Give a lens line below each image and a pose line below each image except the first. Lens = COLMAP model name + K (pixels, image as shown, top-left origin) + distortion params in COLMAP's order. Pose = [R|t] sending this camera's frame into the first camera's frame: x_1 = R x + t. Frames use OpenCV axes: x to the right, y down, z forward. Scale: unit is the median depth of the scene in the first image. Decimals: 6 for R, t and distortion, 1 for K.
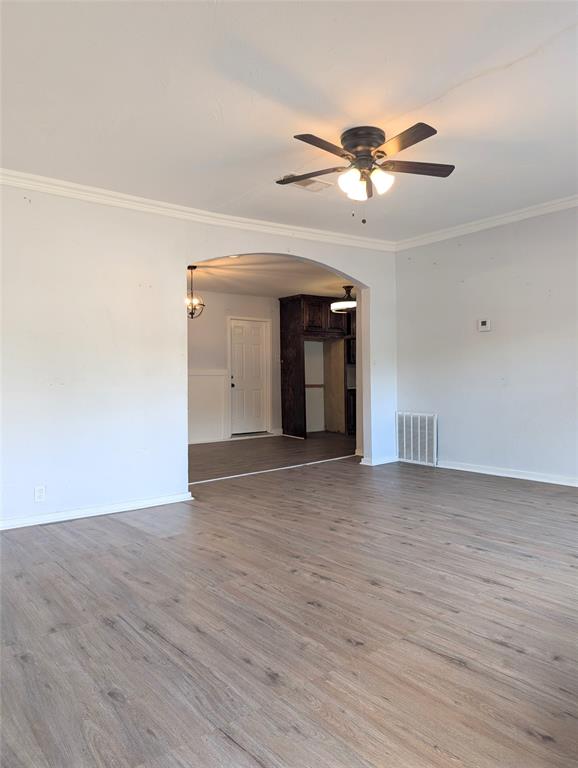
lens RADIAL K [[552.1, 0, 289.0], [0, 552.1, 384.0], [0, 0, 1]] dist [0.005973, -0.004118]
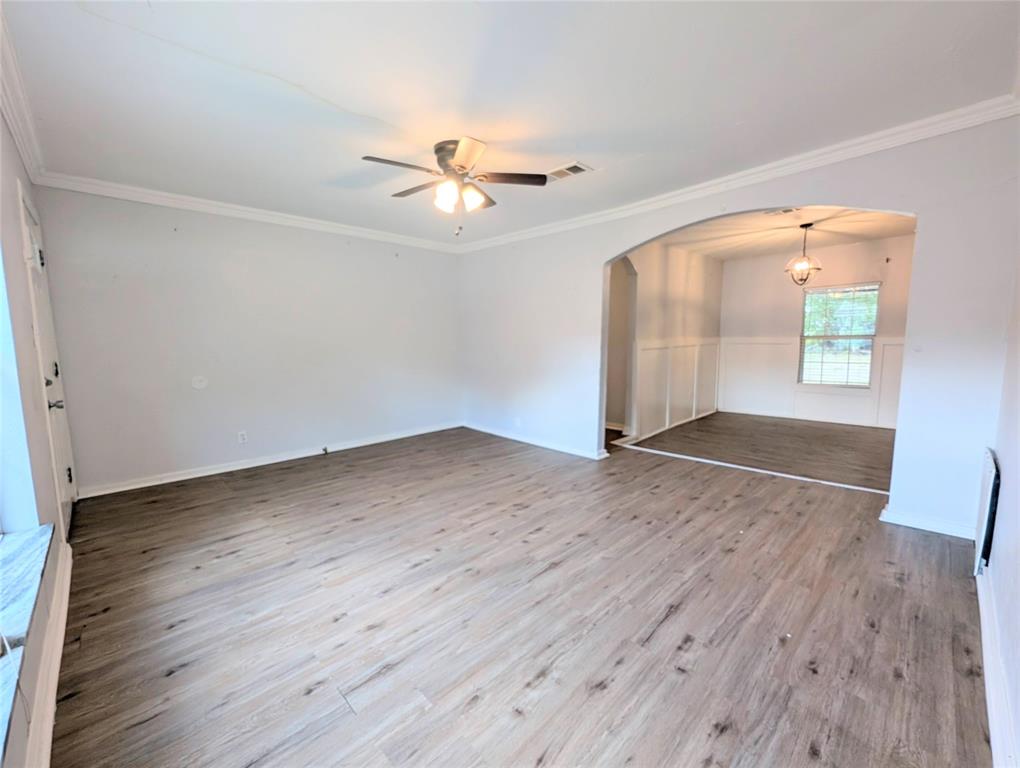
lens RADIAL K [[424.2, 0, 514.3], [0, 424.2, 384.2], [0, 0, 1]] dist [-0.020435, -0.000192]
pose [[0.124091, 0.122487, -0.984682, 1.173411], [-0.001937, 0.992380, 0.123200, -0.113539], [0.992269, -0.013381, 0.123382, 1.214477]]
